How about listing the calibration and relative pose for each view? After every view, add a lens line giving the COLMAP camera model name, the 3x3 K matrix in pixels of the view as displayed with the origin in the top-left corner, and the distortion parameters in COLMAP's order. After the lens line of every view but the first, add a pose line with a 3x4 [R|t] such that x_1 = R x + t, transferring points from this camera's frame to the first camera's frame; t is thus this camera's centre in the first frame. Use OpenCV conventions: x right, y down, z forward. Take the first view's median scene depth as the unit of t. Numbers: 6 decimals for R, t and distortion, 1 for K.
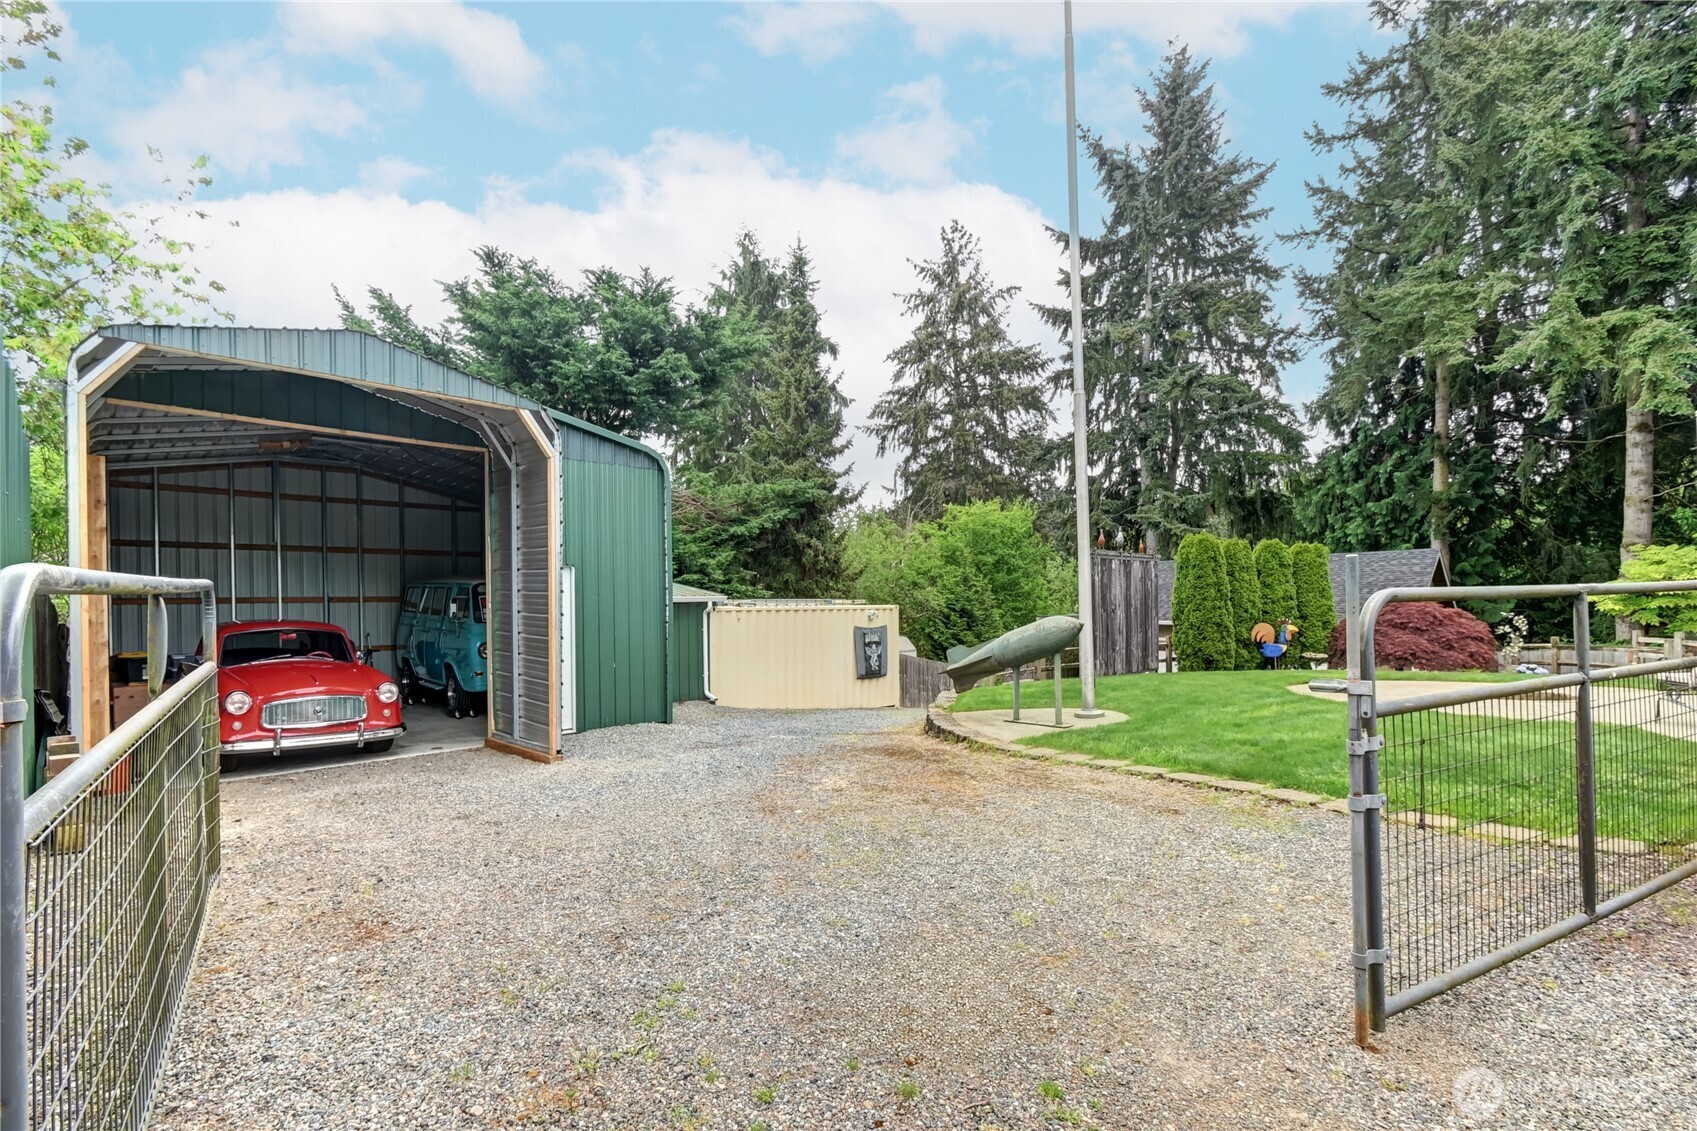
lens RADIAL K [[821.7, 0, 853.7], [0, 821.7, 610.7], [0, 0, 1]] dist [0.025163, -0.009310]
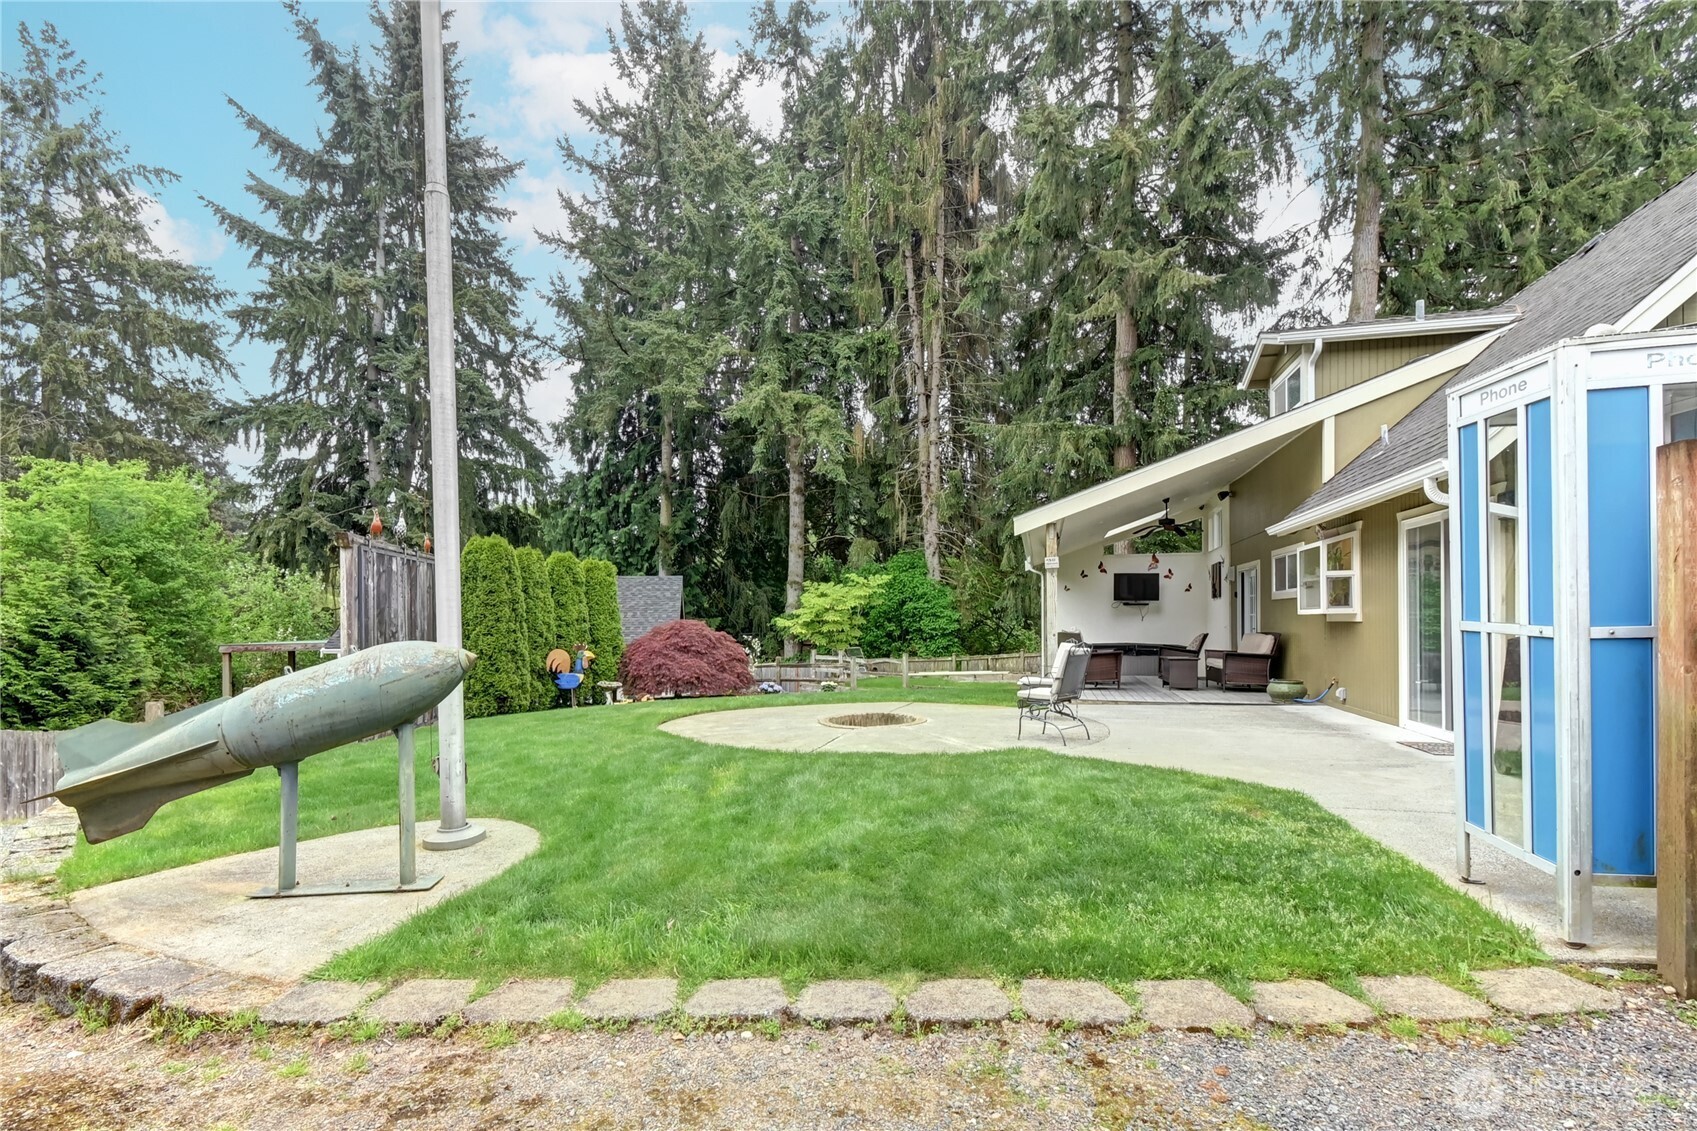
lens RADIAL K [[821.7, 0, 853.7], [0, 821.7, 610.7], [0, 0, 1]] dist [0.025163, -0.009310]
pose [[0.620822, 0.018776, 0.783727, 0.010730], [0.006375, 0.999559, -0.028997, 0.001077], [-0.783926, 0.022998, 0.620429, 0.132636]]
